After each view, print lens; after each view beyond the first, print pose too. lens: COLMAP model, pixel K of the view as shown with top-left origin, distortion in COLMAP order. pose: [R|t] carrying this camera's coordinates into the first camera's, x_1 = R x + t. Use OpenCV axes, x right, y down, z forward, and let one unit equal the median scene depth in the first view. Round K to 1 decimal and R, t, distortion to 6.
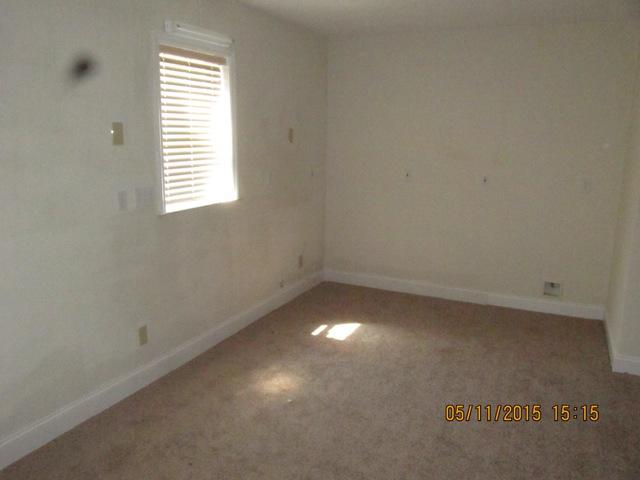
lens RADIAL K [[522.0, 0, 318.1], [0, 522.0, 235.6], [0, 0, 1]] dist [-0.056929, 0.003246]
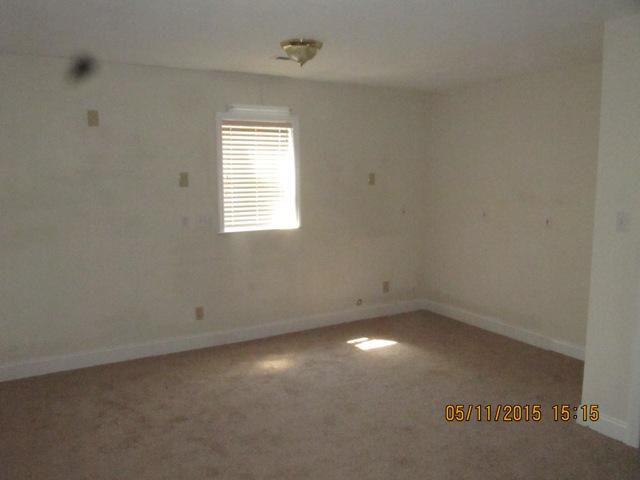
lens RADIAL K [[522.0, 0, 321.1], [0, 522.0, 241.9], [0, 0, 1]] dist [-0.056929, 0.003246]
pose [[0.848123, 0.058925, -0.526512, 0.619595], [-0.092986, 0.994925, -0.038436, 0.011790], [0.521575, 0.081557, 0.849299, -0.088856]]
